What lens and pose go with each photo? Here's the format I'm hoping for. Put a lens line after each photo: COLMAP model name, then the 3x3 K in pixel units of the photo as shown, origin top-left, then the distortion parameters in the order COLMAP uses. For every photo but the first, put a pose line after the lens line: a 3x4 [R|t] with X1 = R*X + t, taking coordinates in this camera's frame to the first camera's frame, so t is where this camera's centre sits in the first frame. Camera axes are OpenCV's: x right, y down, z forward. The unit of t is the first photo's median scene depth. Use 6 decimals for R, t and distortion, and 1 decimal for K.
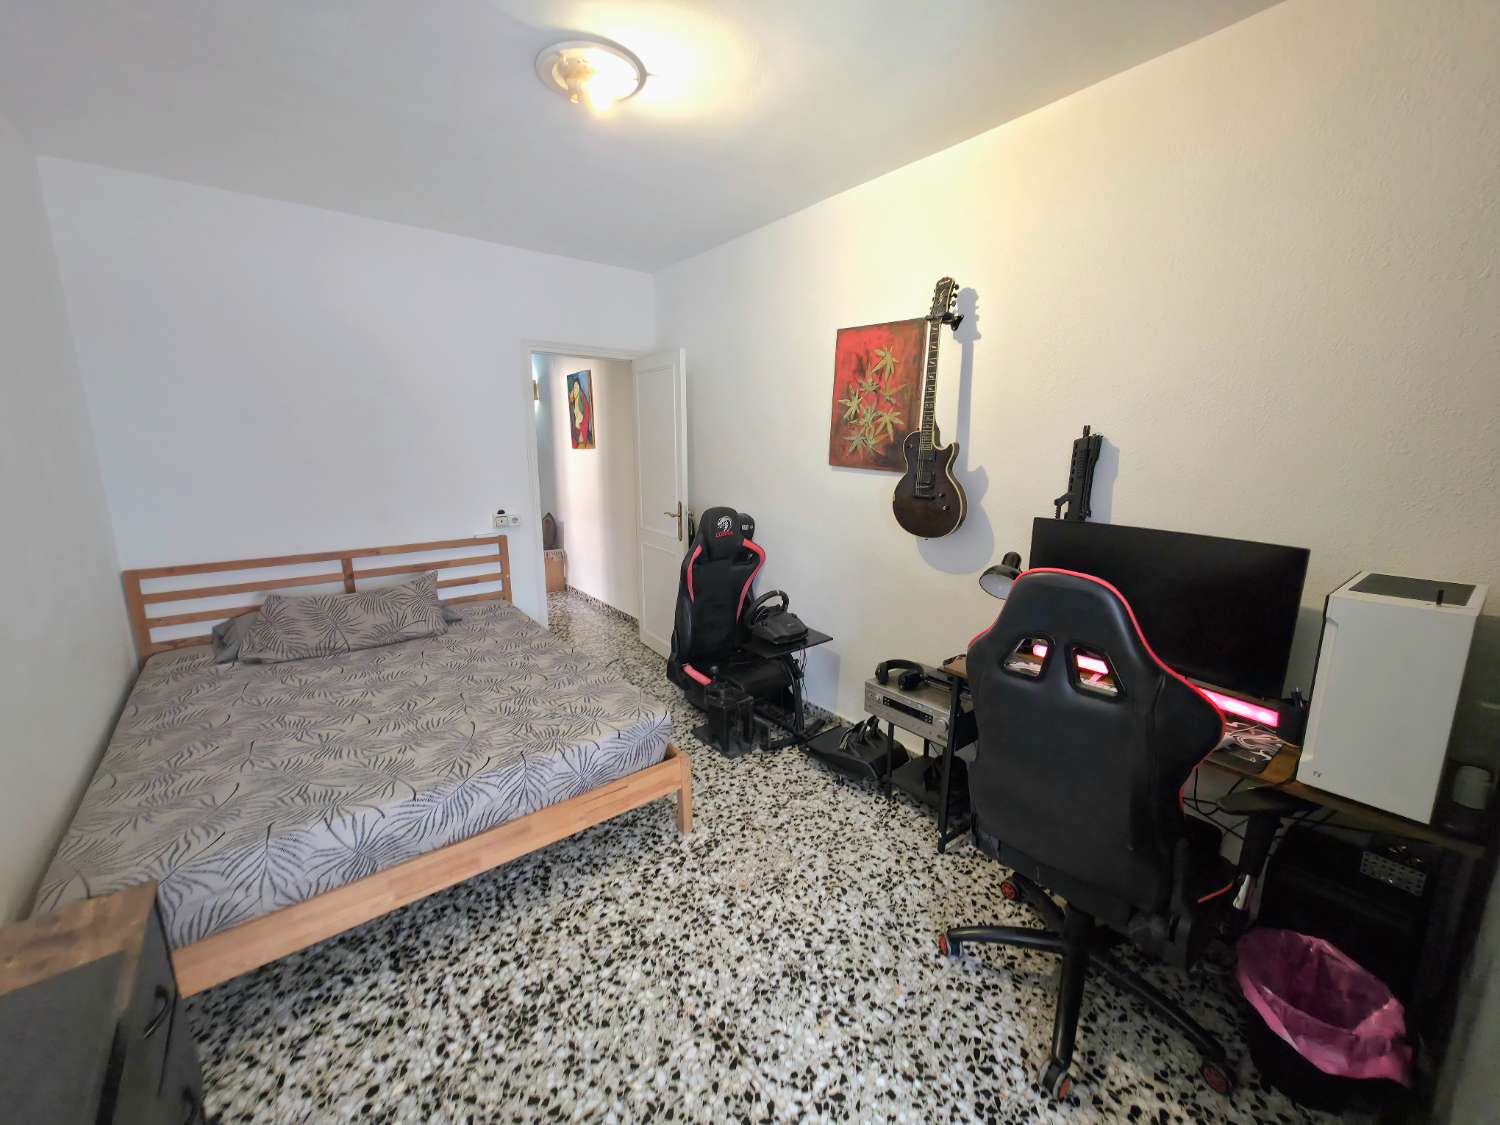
lens RADIAL K [[597.3, 0, 753.6], [0, 597.3, 554.3], [0, 0, 1]] dist [-0.000816, 0.000574]
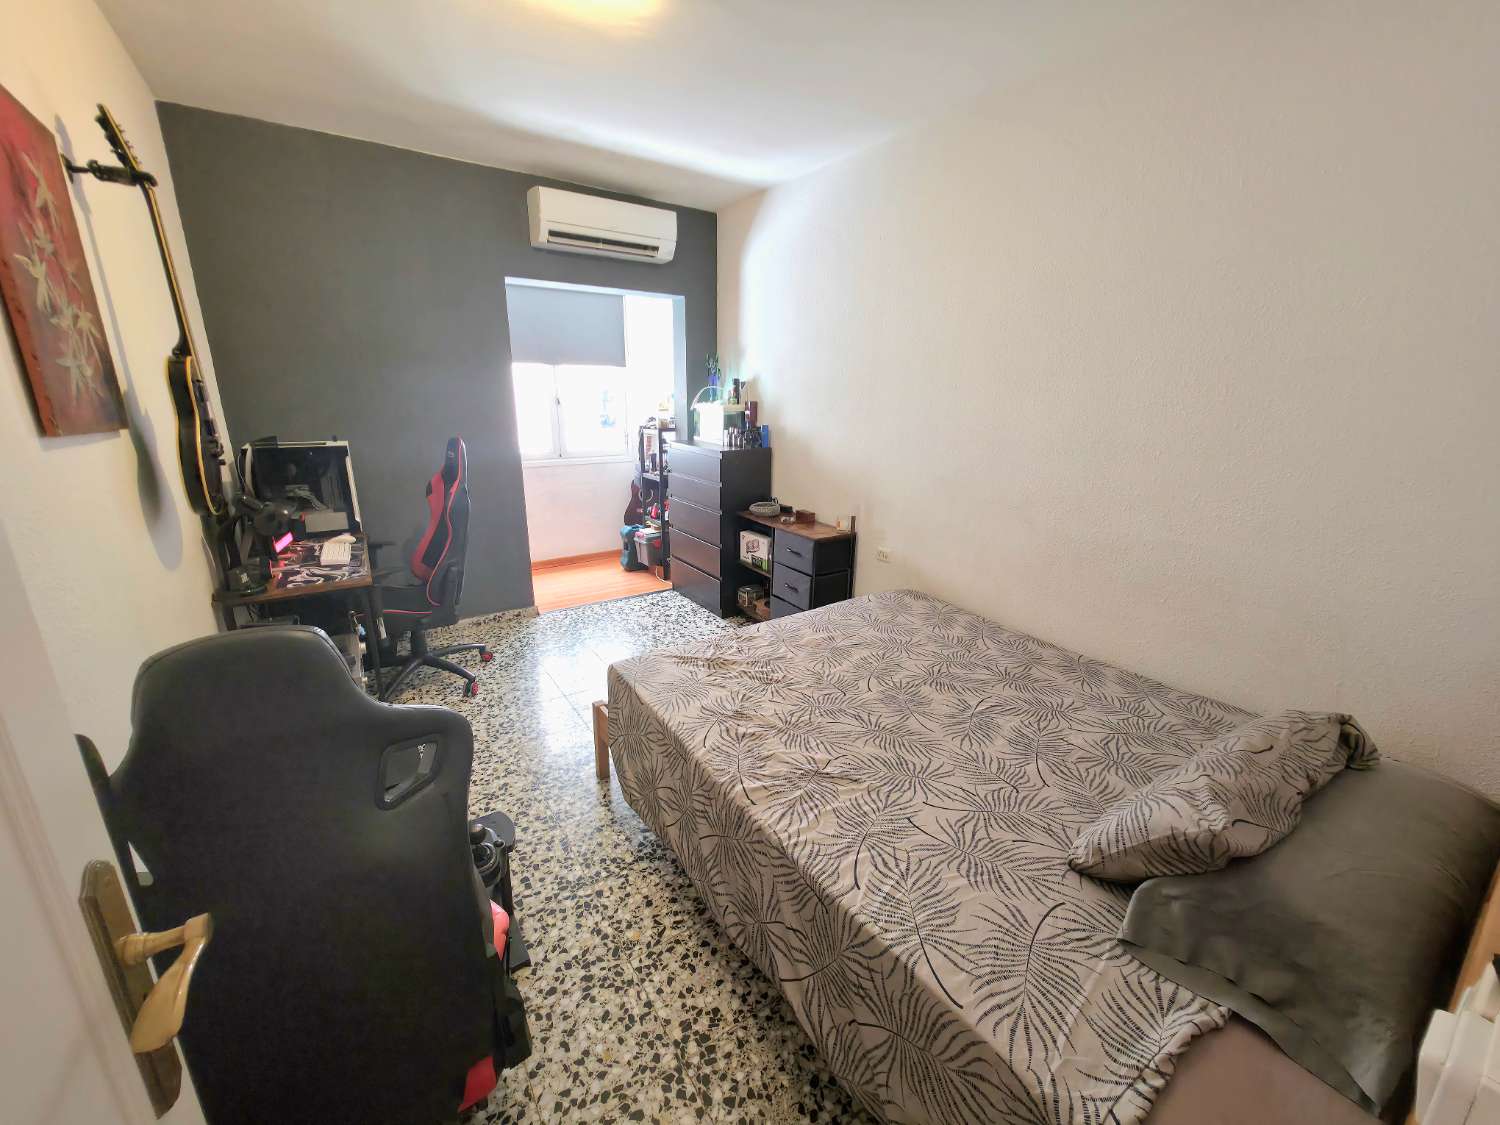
lens RADIAL K [[597.3, 0, 755.3], [0, 597.3, 565.8], [0, 0, 1]] dist [-0.000816, 0.000574]
pose [[-0.996334, -0.046195, 0.072009, -0.398115], [-0.007489, 0.885553, 0.464479, -0.300384], [-0.085224, 0.462236, -0.882652, 1.595779]]
